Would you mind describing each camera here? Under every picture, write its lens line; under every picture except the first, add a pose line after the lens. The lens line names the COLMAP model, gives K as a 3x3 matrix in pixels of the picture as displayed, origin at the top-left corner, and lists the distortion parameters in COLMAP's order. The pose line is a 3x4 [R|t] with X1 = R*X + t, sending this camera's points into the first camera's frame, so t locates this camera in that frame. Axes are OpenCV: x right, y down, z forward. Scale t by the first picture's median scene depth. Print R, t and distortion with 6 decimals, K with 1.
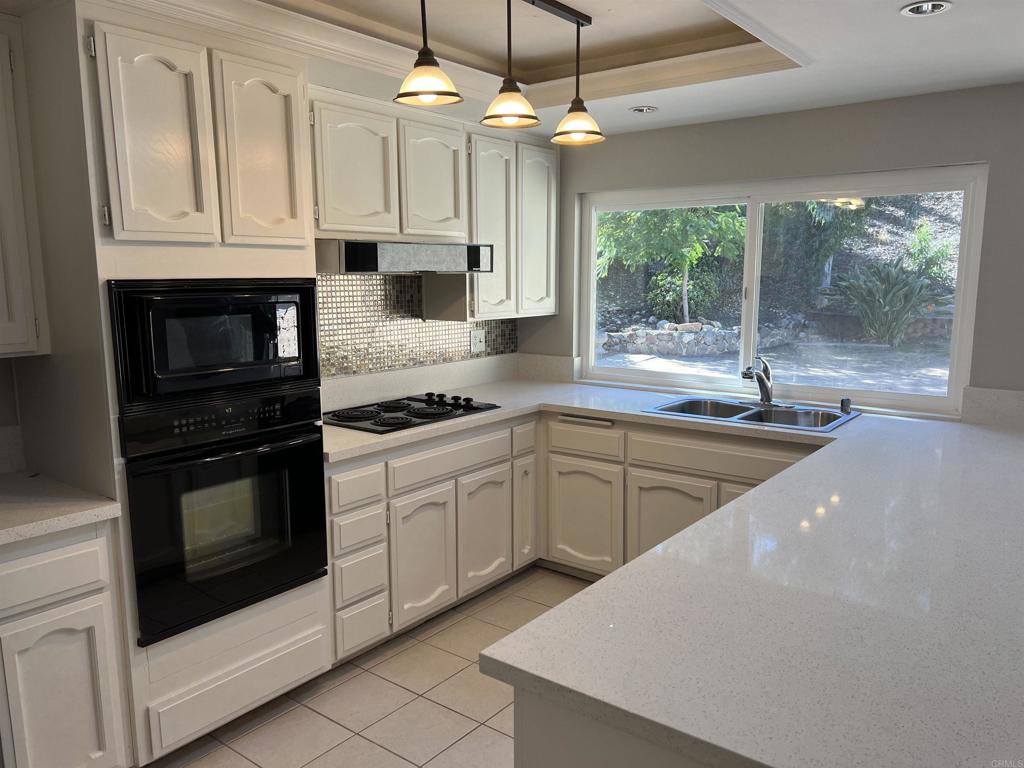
lens RADIAL K [[764.0, 0, 515.0], [0, 764.0, 396.0], [0, 0, 1]] dist [0.065432, -0.069093]
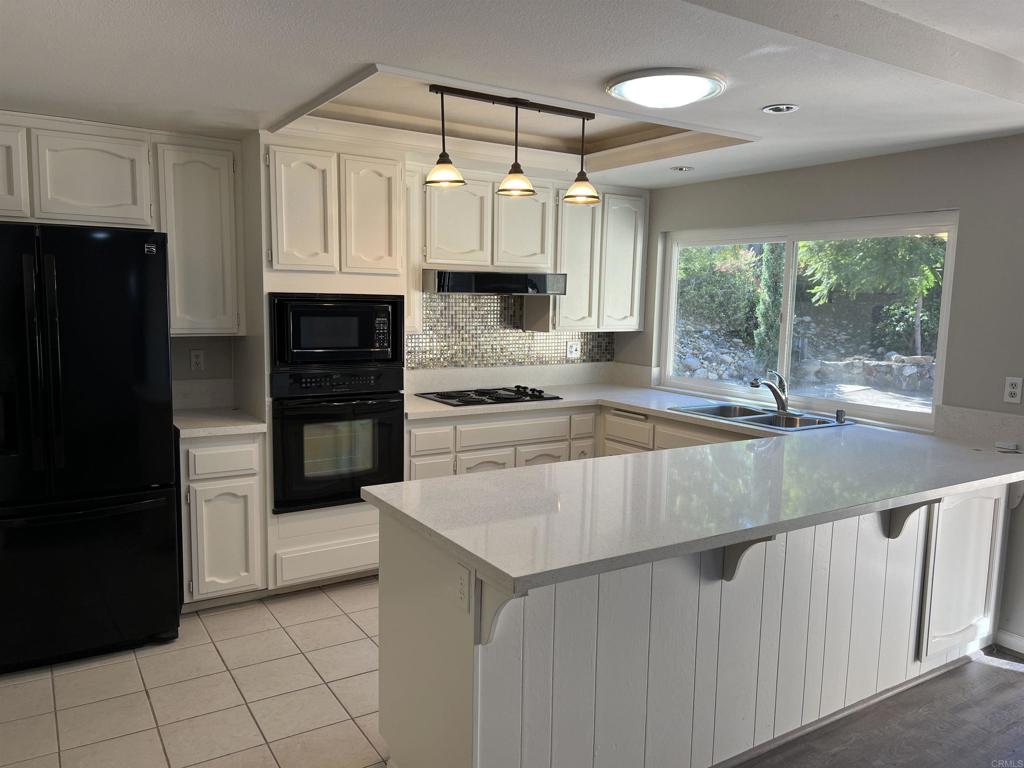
lens RADIAL K [[758.6, 0, 513.4], [0, 758.6, 392.8], [0, 0, 1]] dist [0.089022, -0.109654]
pose [[0.941345, 0.066765, -0.330774, 0.345251], [-0.077927, 0.996747, -0.020582, 0.039891], [0.328324, 0.045151, 0.943485, -0.254553]]
